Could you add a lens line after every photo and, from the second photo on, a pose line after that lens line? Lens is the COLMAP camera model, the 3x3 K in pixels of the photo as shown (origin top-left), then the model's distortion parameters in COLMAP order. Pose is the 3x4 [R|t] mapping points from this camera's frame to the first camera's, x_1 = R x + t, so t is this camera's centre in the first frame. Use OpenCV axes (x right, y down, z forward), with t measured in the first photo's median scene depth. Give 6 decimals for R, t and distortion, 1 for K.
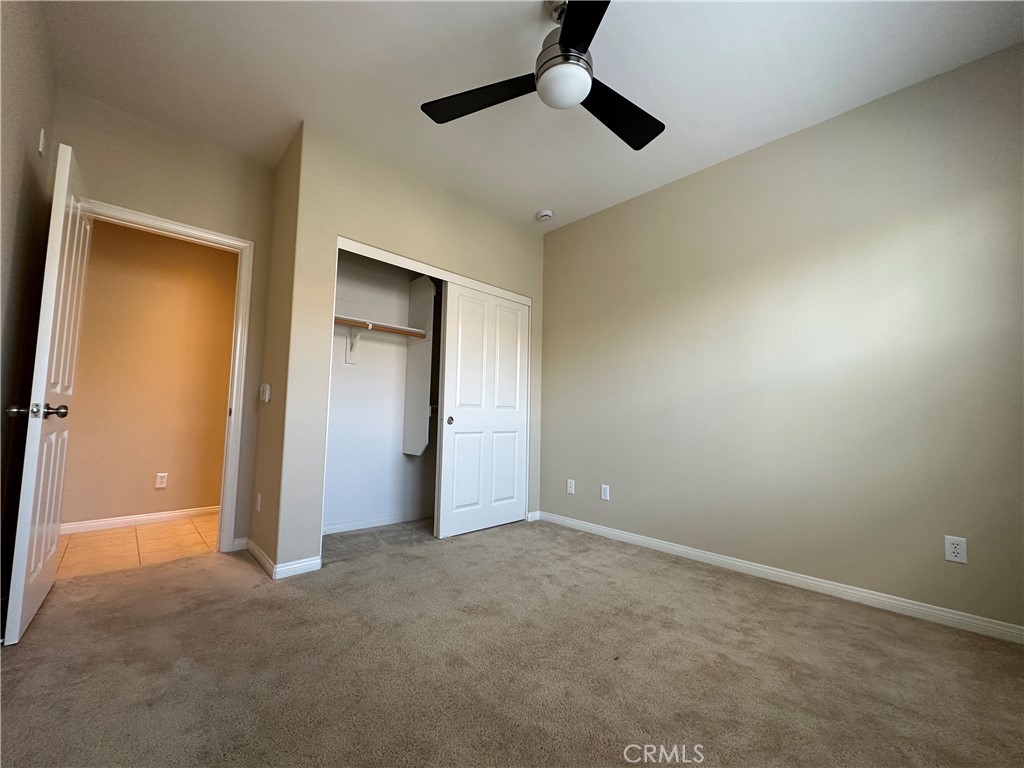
lens RADIAL K [[402.7, 0, 512.8], [0, 402.7, 385.4], [0, 0, 1]] dist [-0.001493, 0.000242]
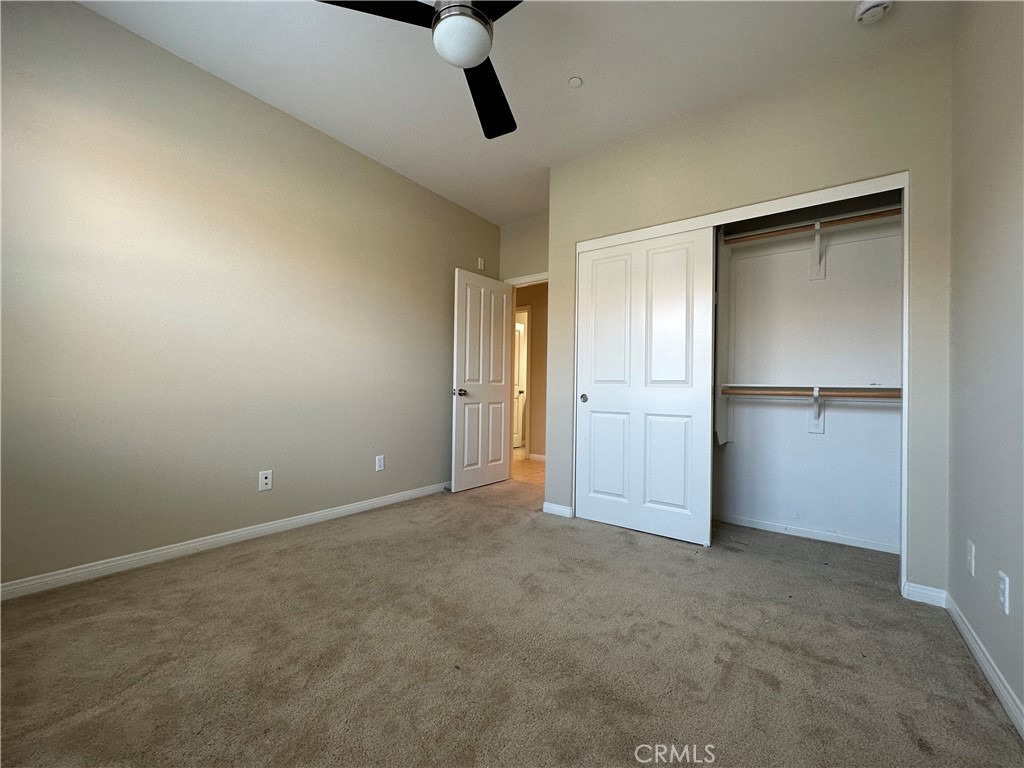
lens RADIAL K [[402.7, 0, 517.4], [0, 402.7, 388.6], [0, 0, 1]] dist [-0.001493, 0.000242]
pose [[0.165572, -0.027940, -0.985802, 0.800871], [0.057582, 0.998167, -0.018619, 0.076489], [0.984515, -0.053682, 0.166877, 0.717158]]
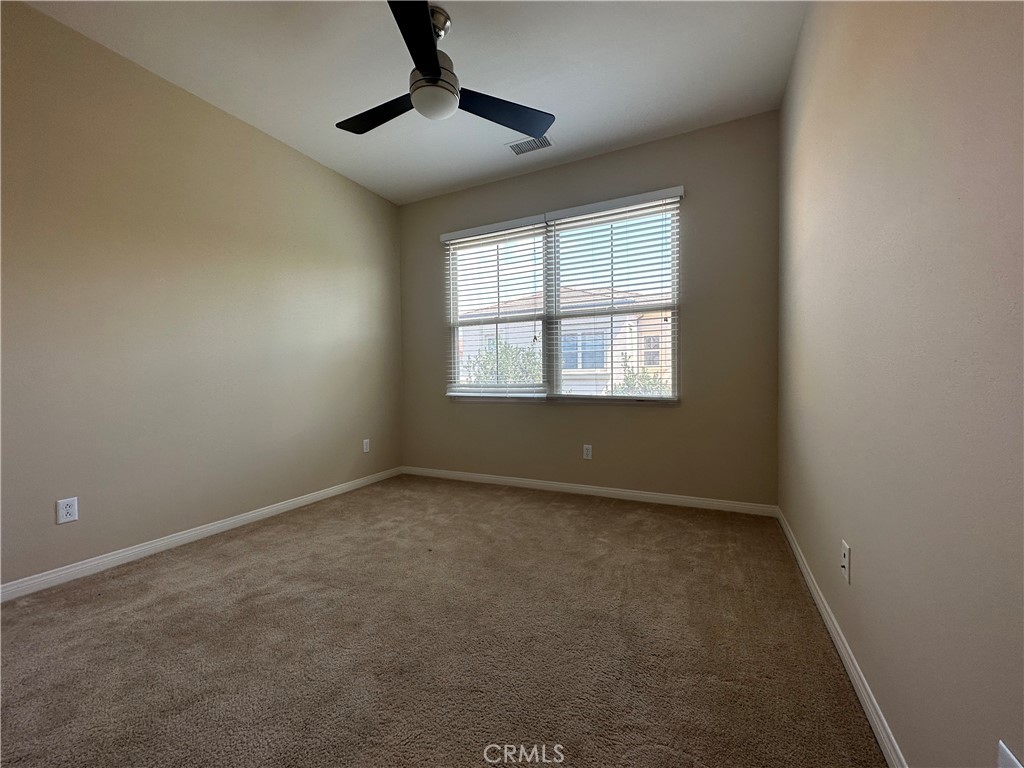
lens RADIAL K [[425.3, 0, 491.6], [0, 425.3, 390.1], [0, 0, 1]] dist [0.003901, 0.000045]
pose [[-0.306691, -0.048972, 0.950548, -0.863268], [-0.067961, 0.997253, 0.029451, 0.031003], [-0.949380, -0.055568, -0.309177, 0.904176]]
